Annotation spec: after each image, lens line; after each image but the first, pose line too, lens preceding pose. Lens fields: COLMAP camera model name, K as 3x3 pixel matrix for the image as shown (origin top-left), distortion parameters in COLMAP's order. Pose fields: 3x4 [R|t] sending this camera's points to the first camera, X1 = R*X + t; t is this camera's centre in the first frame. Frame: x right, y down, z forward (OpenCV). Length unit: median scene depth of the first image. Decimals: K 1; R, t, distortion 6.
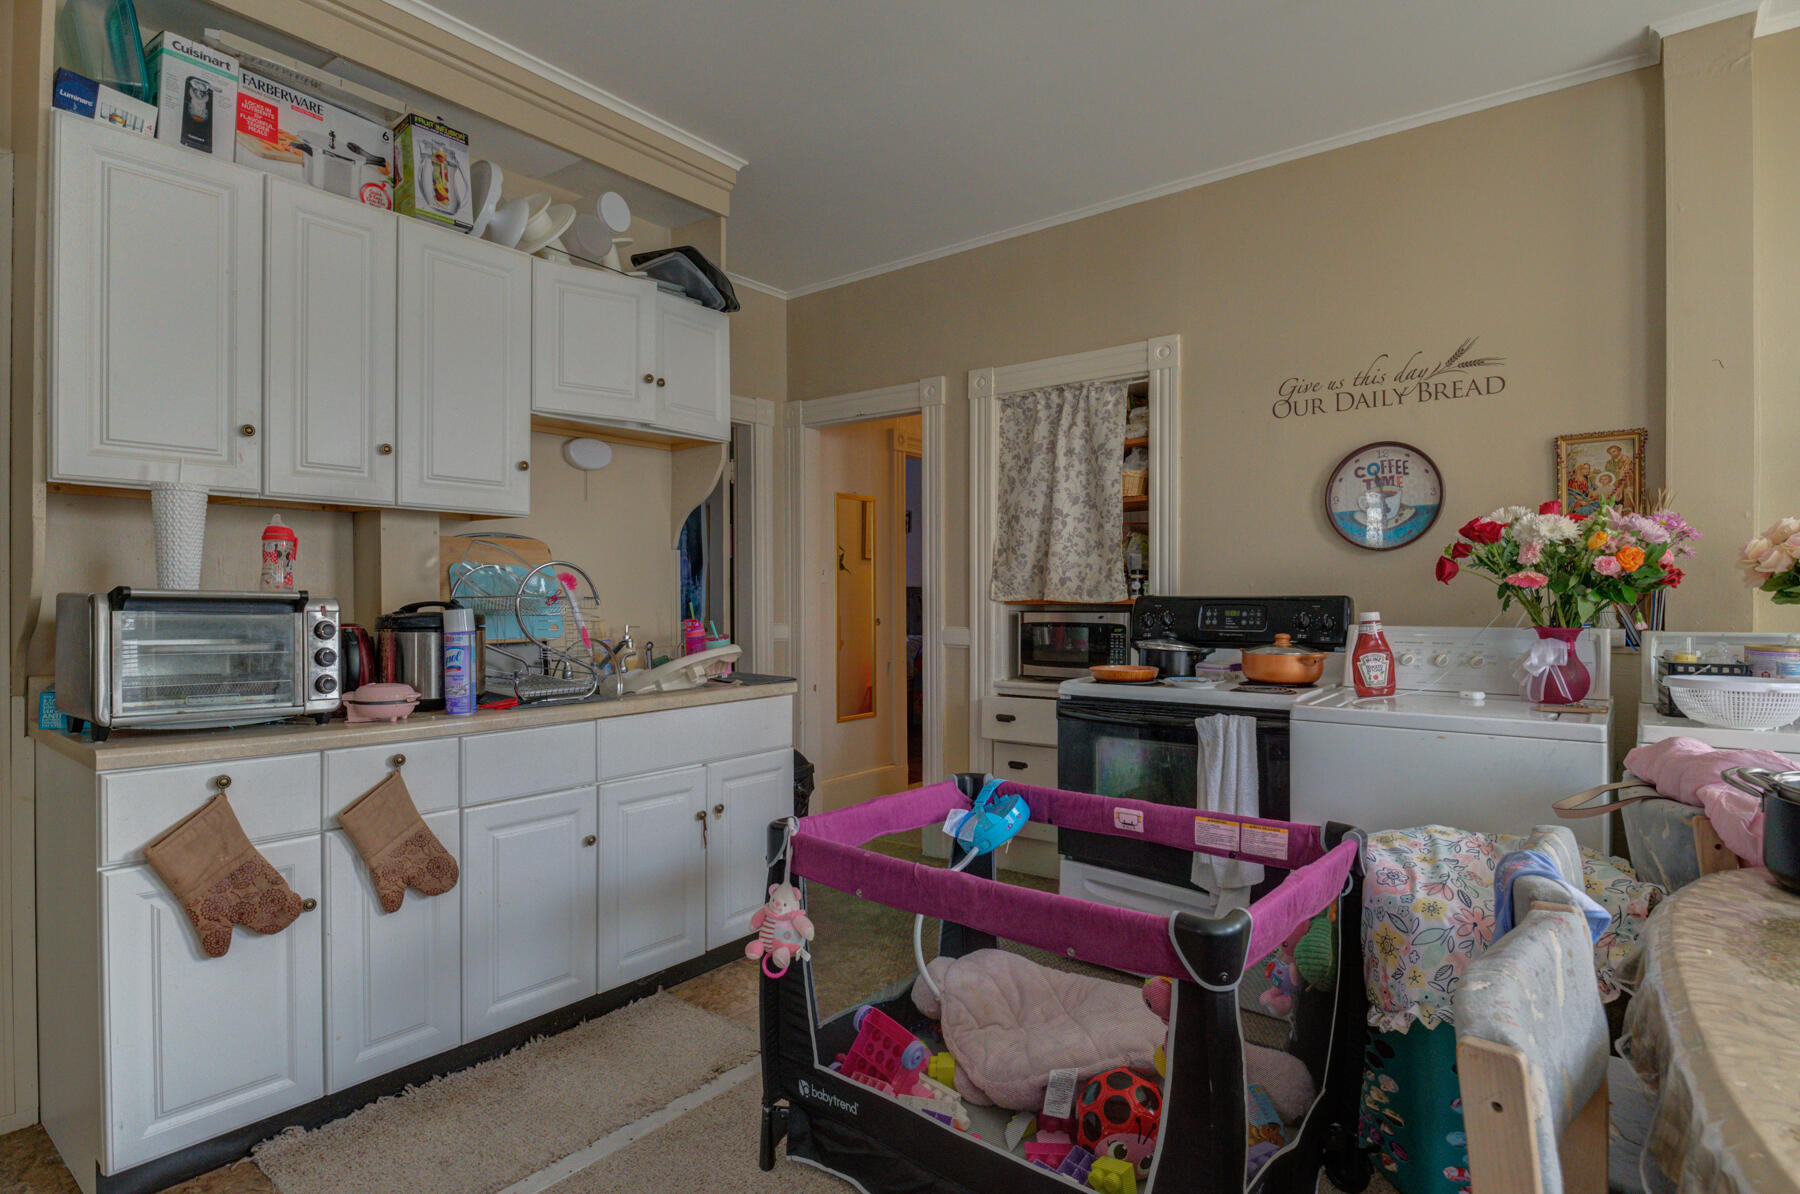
lens RADIAL K [[936.8, 0, 901.7], [0, 936.8, 600.3], [0, 0, 1]] dist [-0.004509, -0.001604]
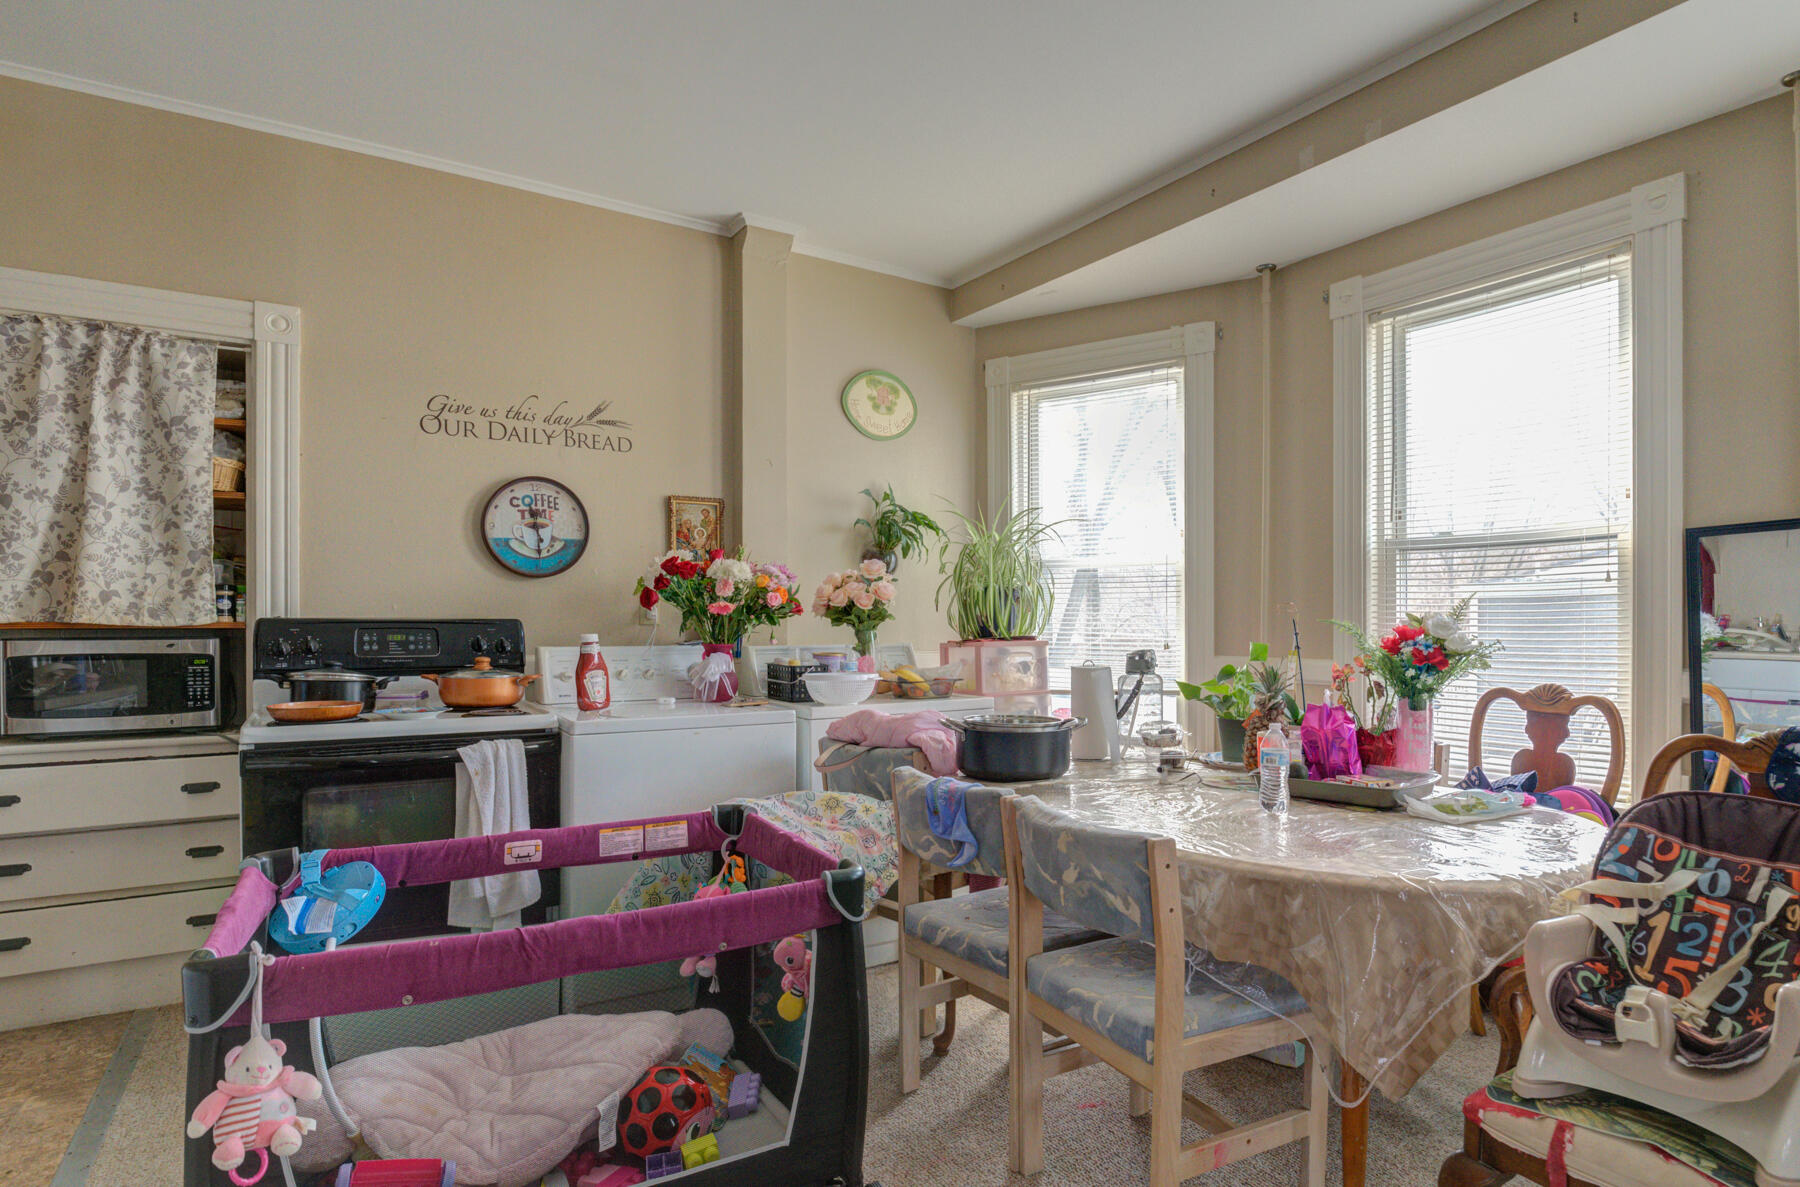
lens RADIAL K [[1003.0, 0, 900.6], [0, 1003.0, 626.6], [0, 0, 1]] dist [-0.002275, -0.001735]
pose [[0.339929, 0.000400, 0.940451, -0.356954], [-0.000693, 1.000000, -0.000175, 0.002697], [-0.940451, -0.000592, 0.339929, 0.176820]]
